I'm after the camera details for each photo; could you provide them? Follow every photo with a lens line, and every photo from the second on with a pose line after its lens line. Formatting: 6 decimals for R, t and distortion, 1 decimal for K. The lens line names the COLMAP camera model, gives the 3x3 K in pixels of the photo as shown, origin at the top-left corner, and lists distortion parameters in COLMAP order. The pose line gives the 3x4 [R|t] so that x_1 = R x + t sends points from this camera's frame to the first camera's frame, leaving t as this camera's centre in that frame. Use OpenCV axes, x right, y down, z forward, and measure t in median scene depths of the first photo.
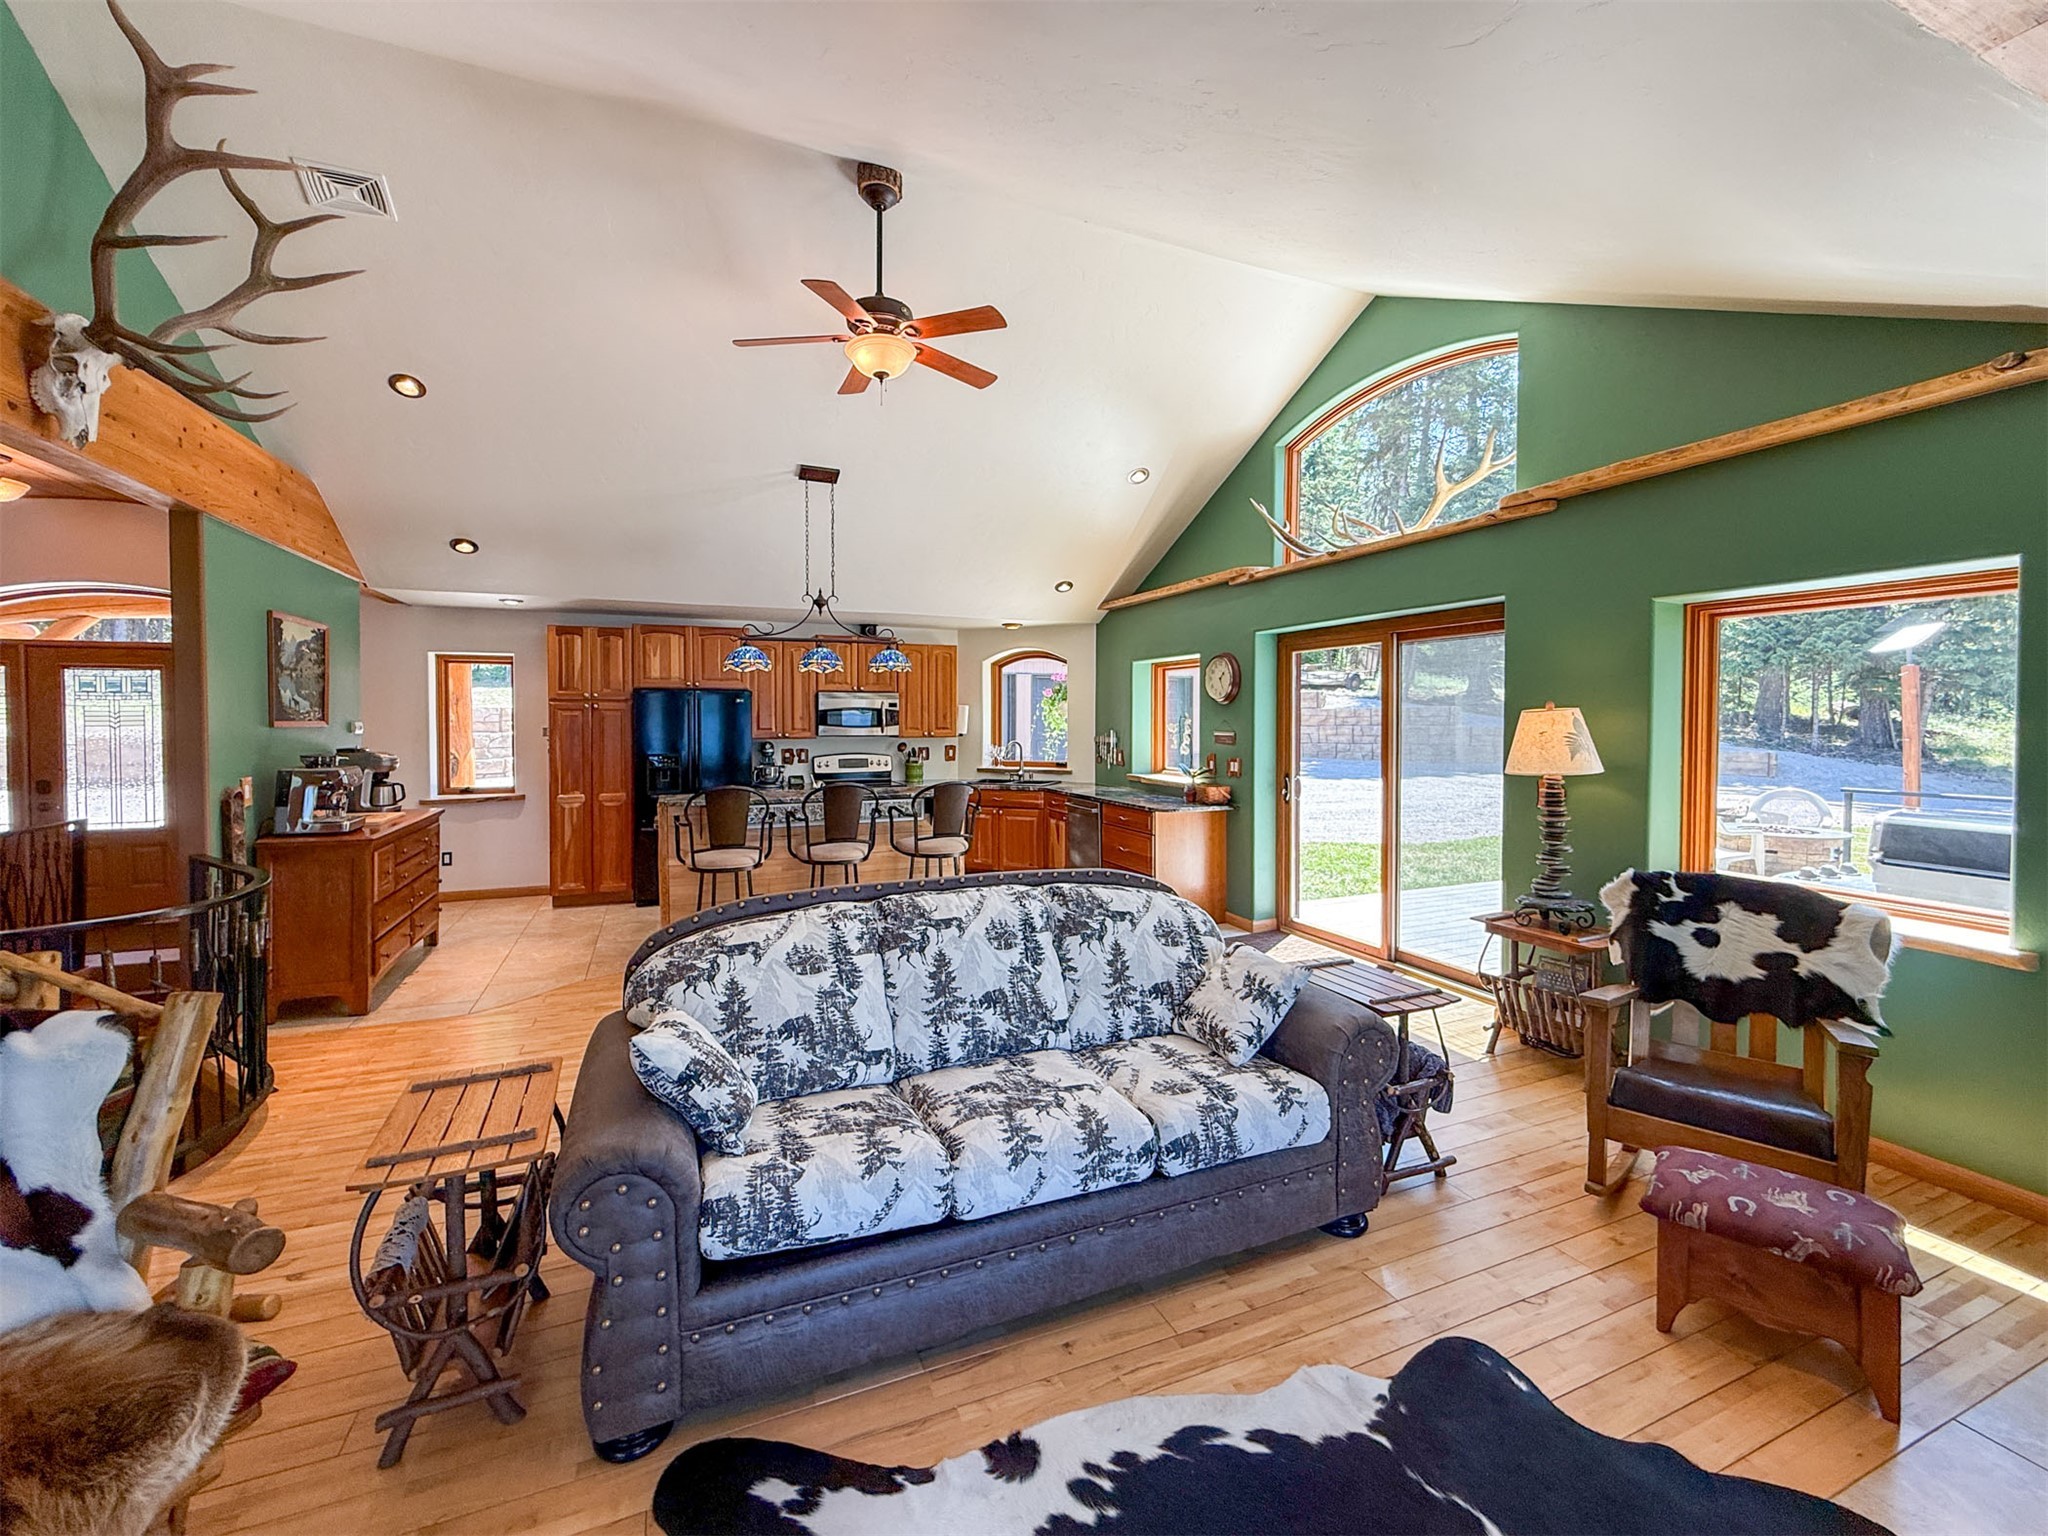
lens RADIAL K [[827.0, 0, 1009.5], [0, 827.0, 724.1], [0, 0, 1]] dist [0.000207, 0.000012]
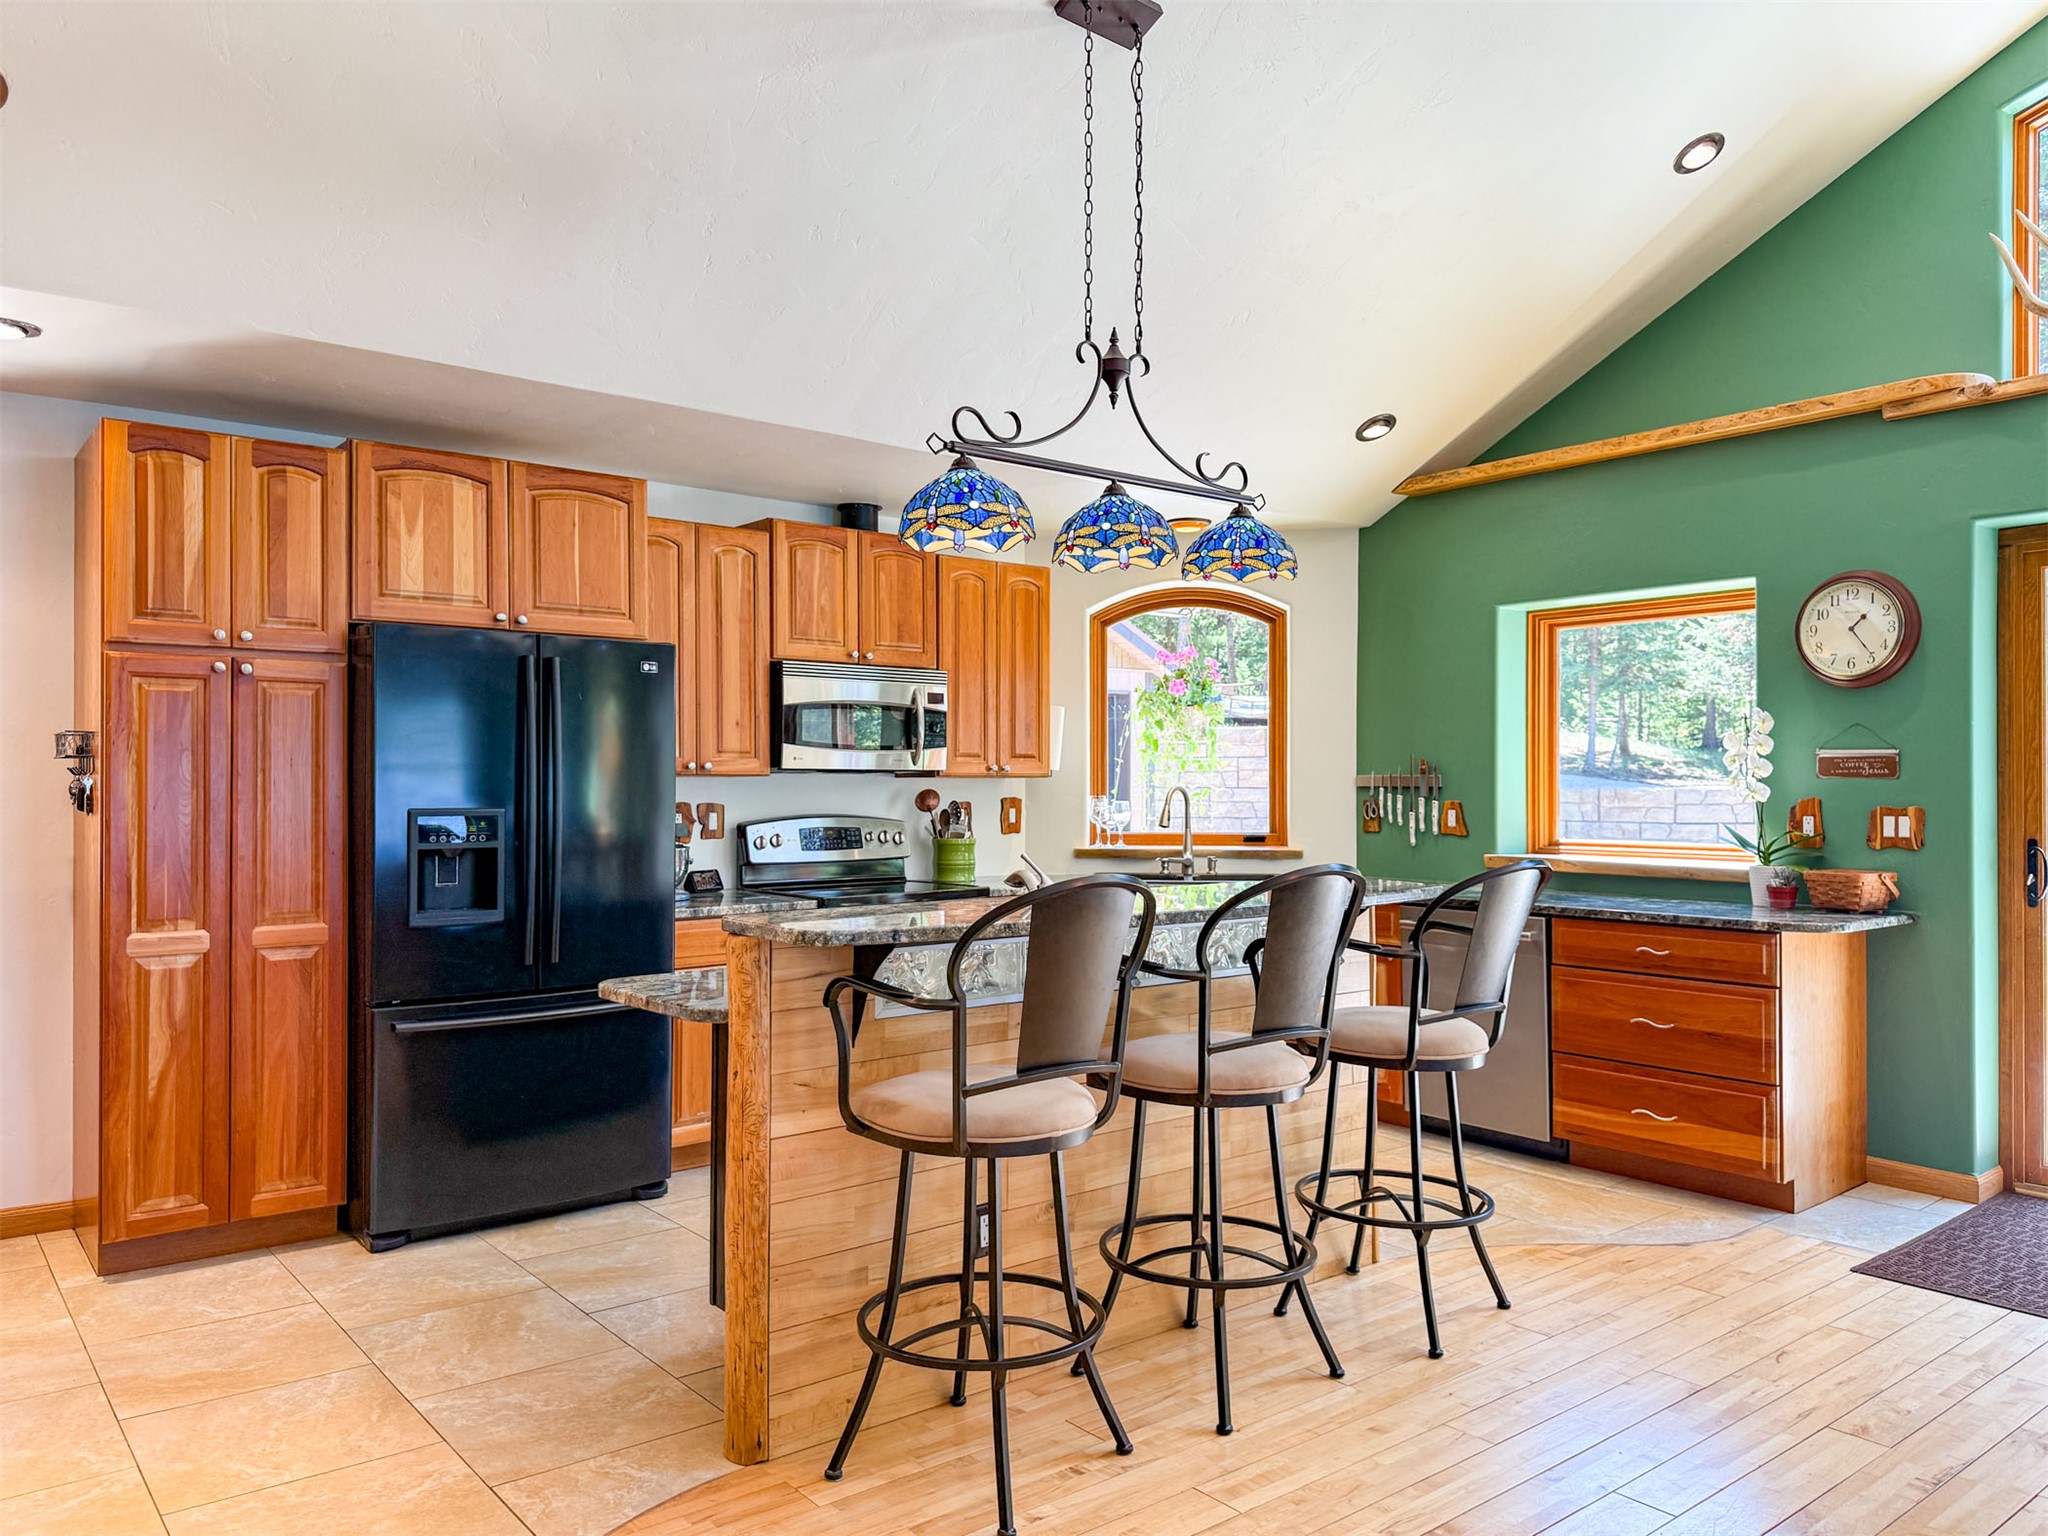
lens RADIAL K [[1463.7, 0, 1021.2], [0, 1463.7, 776.7], [0, 0, 1]] dist [0.027821, -0.005210]
pose [[0.961744, 0.001709, 0.273943, -0.352092], [0.001135, 0.999947, -0.010222, 0.028379], [-0.273946, 0.010142, 0.961692, 0.321104]]
